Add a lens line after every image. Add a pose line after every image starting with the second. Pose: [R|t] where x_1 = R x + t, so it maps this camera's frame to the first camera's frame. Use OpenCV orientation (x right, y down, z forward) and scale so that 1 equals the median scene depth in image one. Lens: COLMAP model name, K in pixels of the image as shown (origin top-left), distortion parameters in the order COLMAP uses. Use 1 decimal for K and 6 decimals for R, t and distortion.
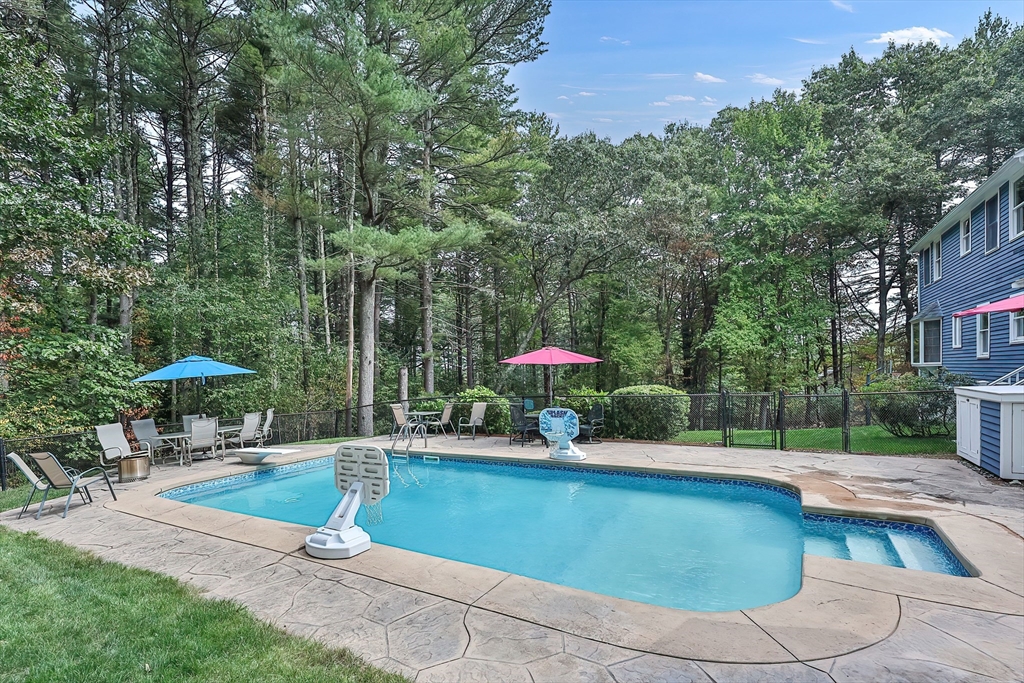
lens RADIAL K [[466.9, 0, 512.0], [0, 466.9, 376.2], [0, 0, 1]] dist [0.000814, 0.000158]
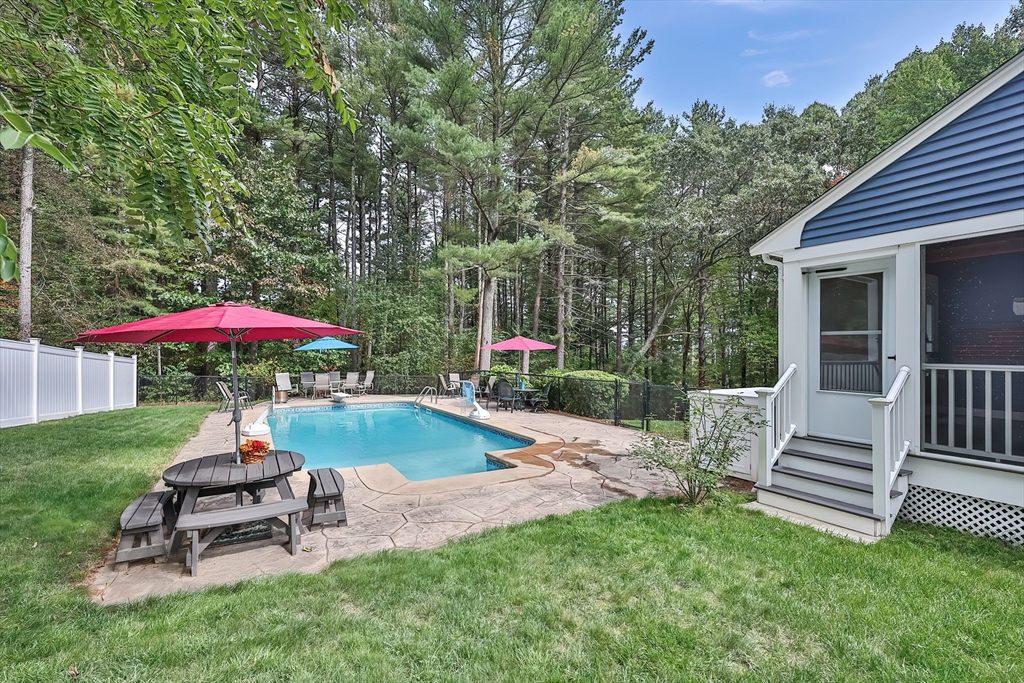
lens RADIAL K [[444.6, 0, 518.2], [0, 444.6, 344.8], [0, 0, 1]] dist [0.001481, 0.000446]
pose [[0.884647, 0.034124, -0.465012, 0.625573], [-0.044834, 0.998923, -0.011987, -0.021581], [0.464102, 0.031453, 0.885223, -0.086841]]
